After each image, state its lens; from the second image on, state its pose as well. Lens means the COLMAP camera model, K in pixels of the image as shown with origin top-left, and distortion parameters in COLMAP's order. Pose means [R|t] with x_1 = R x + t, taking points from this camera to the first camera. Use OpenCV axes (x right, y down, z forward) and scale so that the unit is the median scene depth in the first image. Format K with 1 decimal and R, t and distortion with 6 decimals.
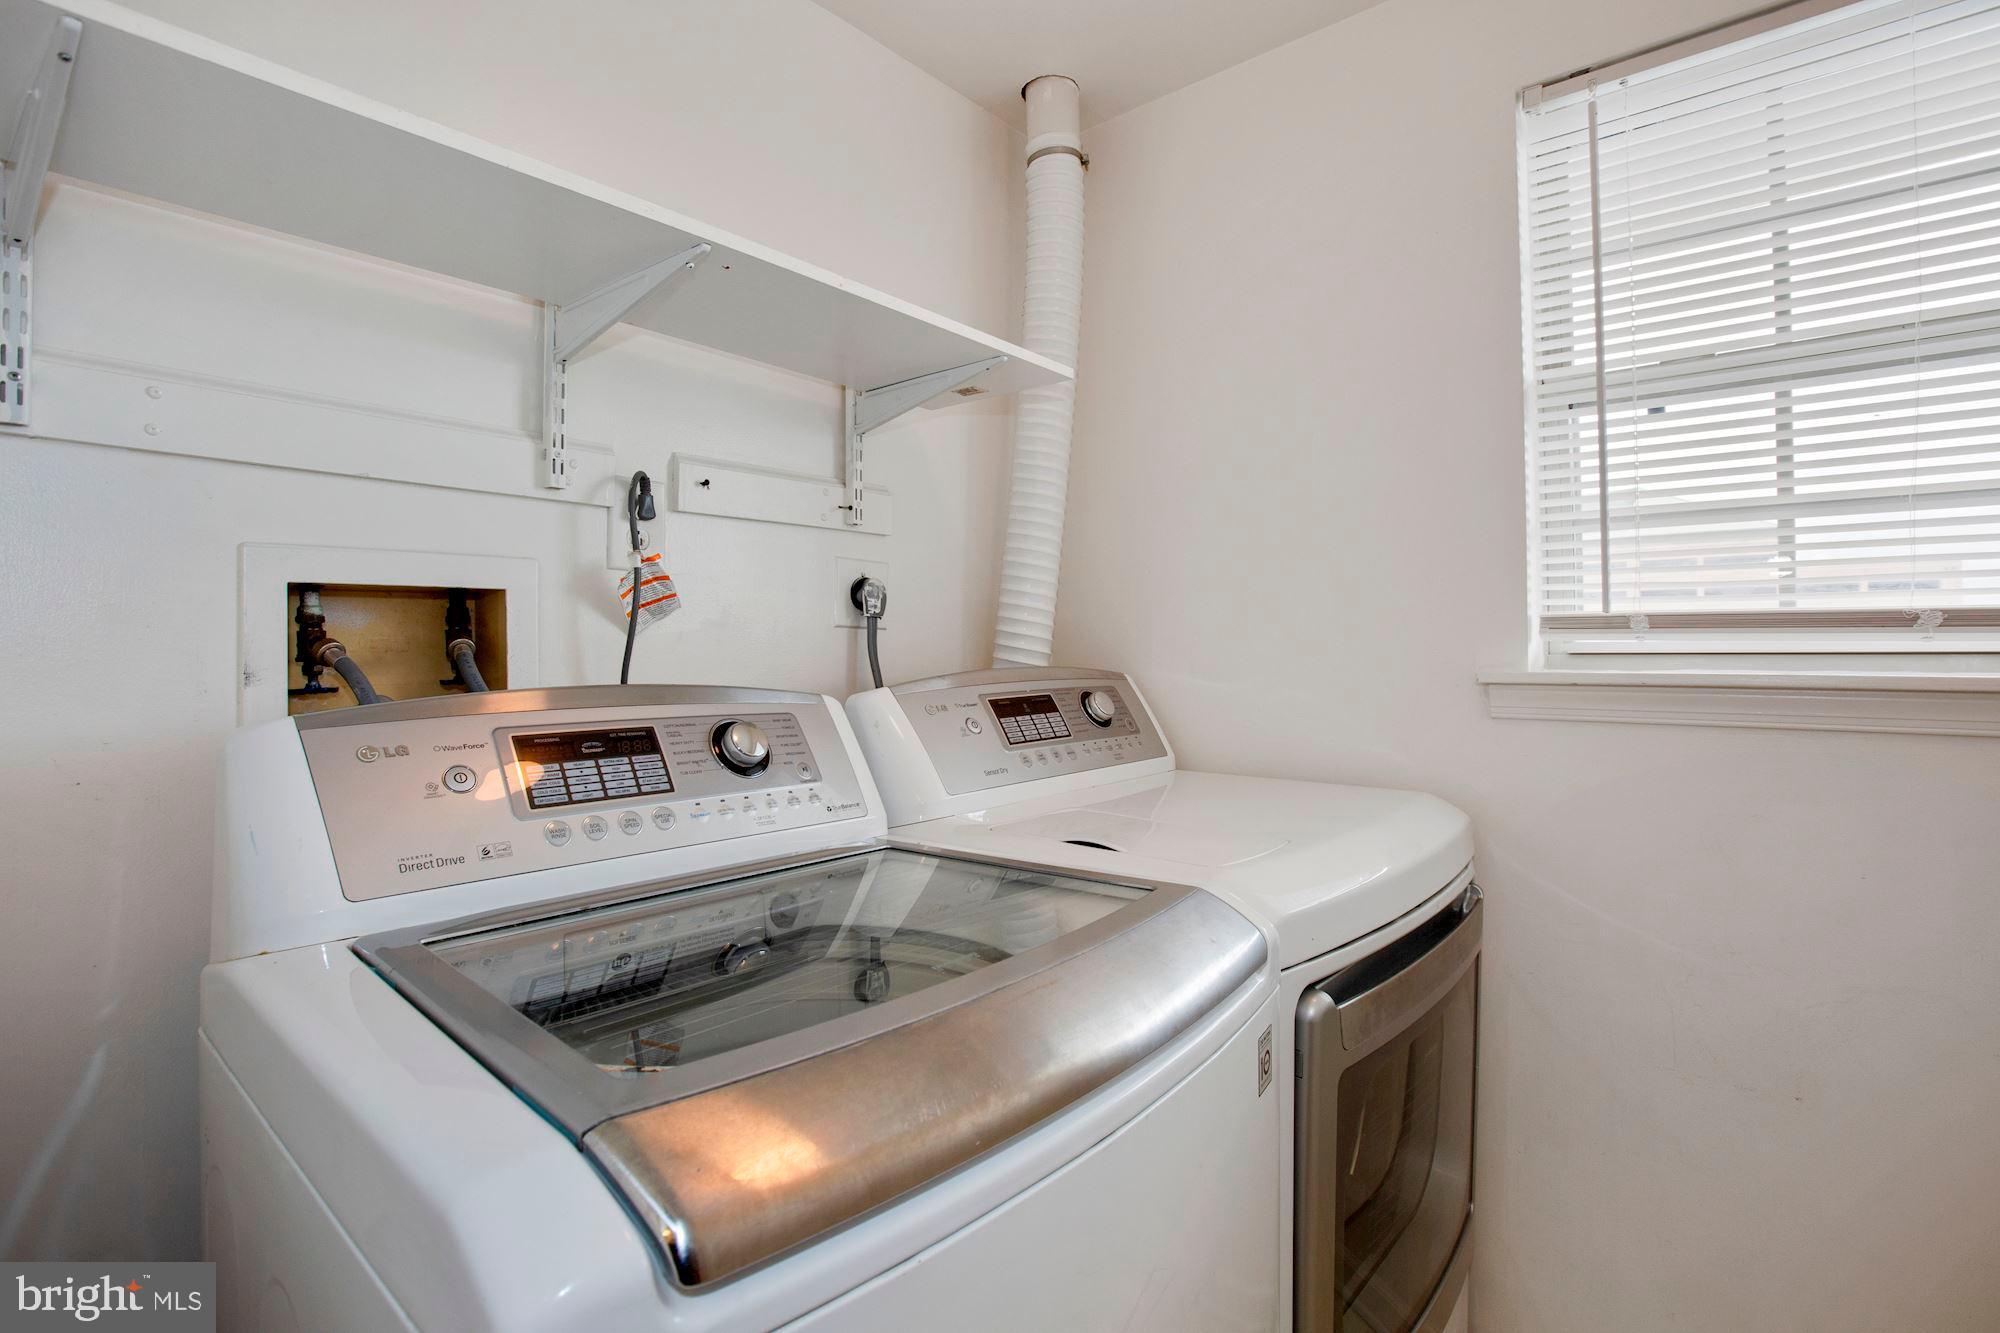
lens RADIAL K [[919.3, 0, 1001.7], [0, 919.3, 664.3], [0, 0, 1]] dist [-0.047662, 0.014275]
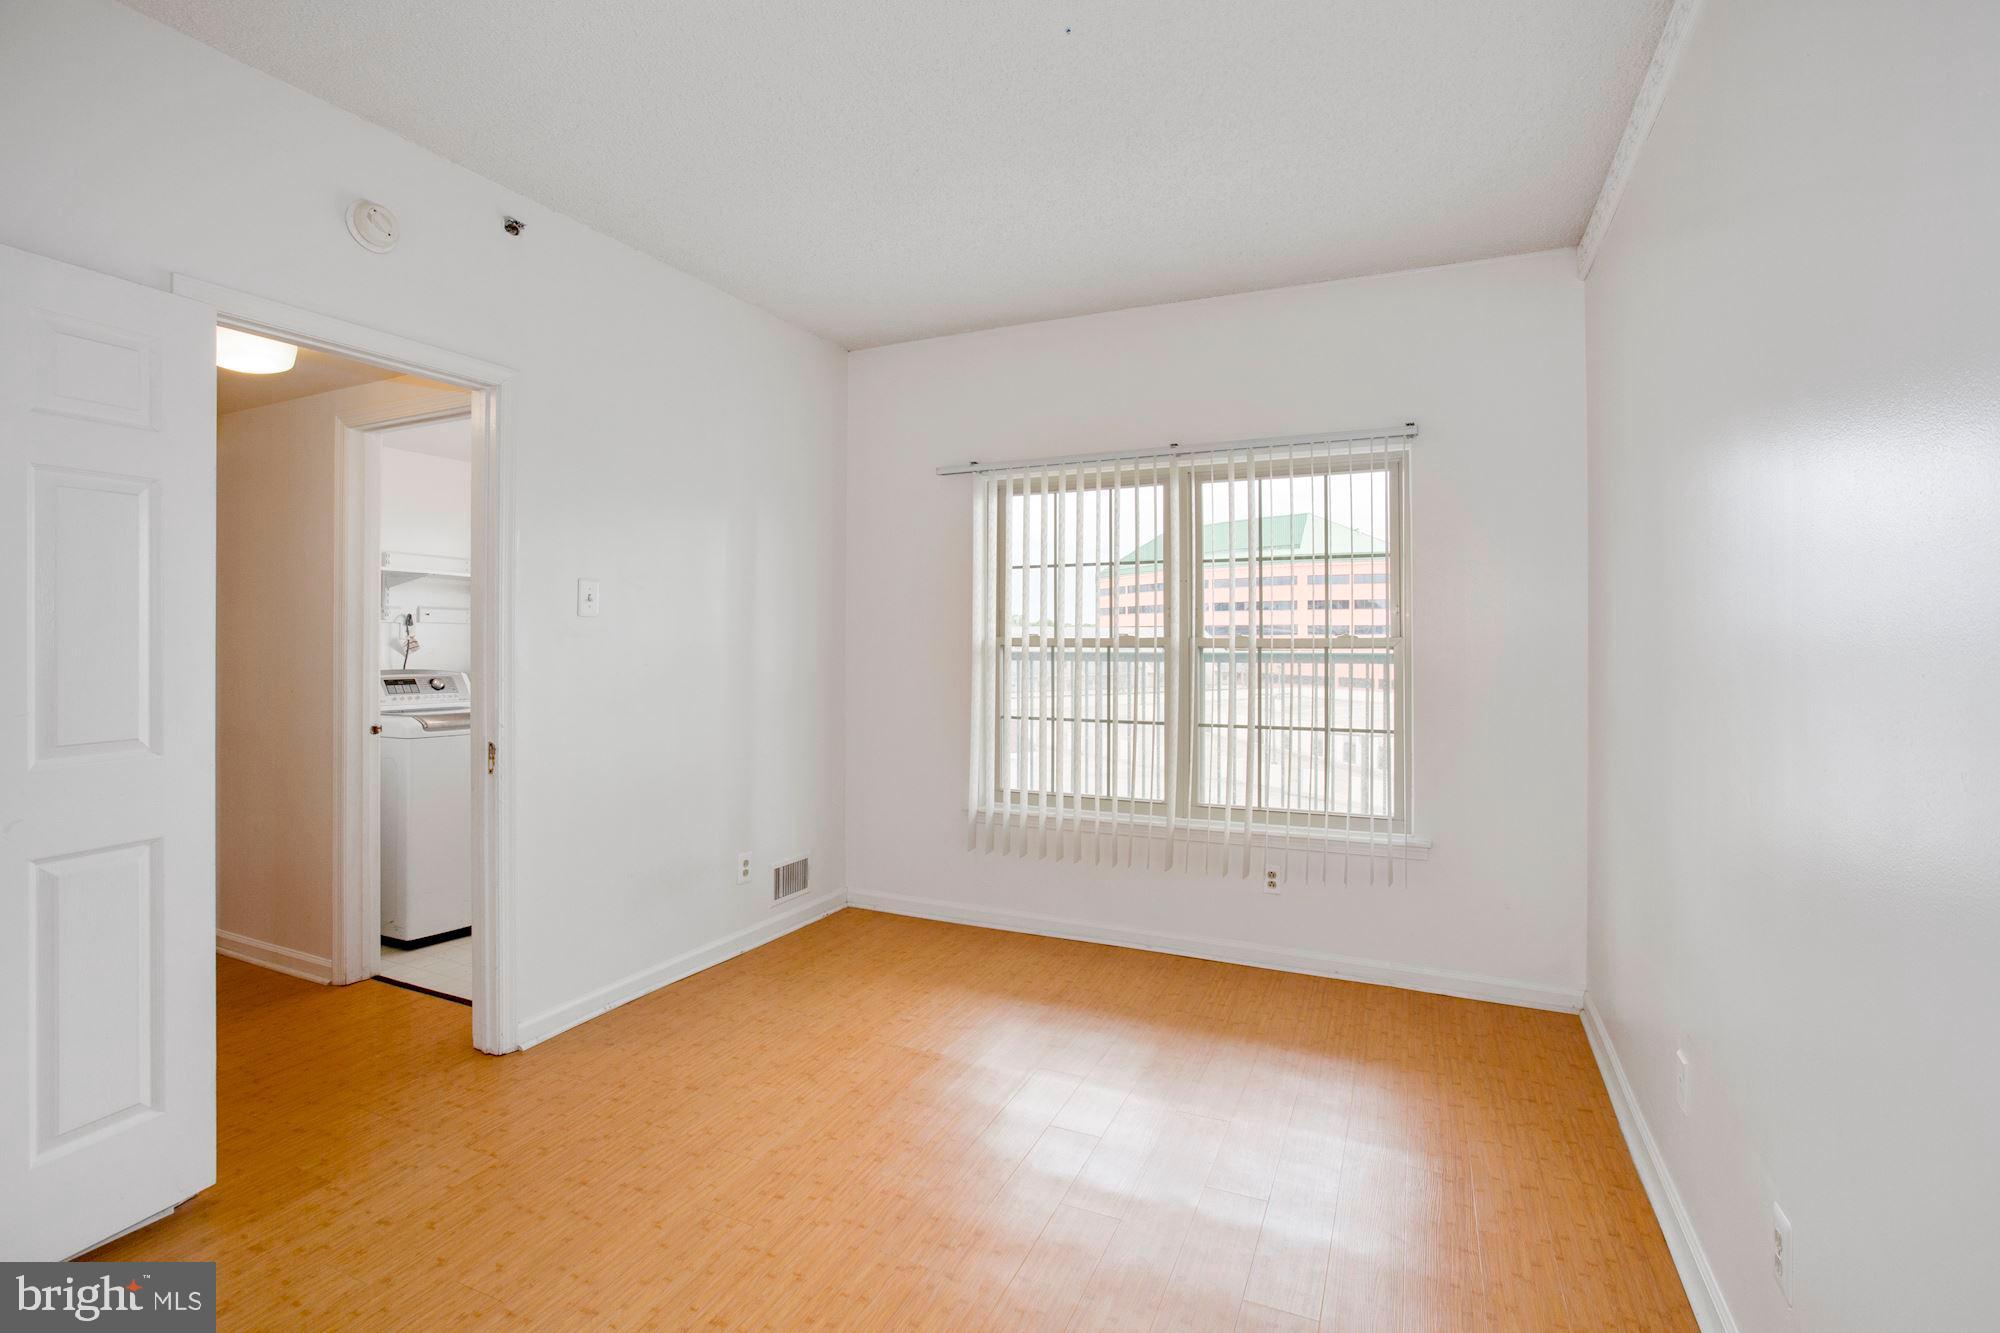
lens RADIAL K [[919.3, 0, 996.5], [0, 919.3, 657.0], [0, 0, 1]] dist [-0.047662, 0.014275]
pose [[0.966710, 0.010231, 0.255670, 1.029868], [-0.008786, 0.999938, -0.006793, -0.026336], [-0.255724, 0.004320, 0.966740, -3.328260]]
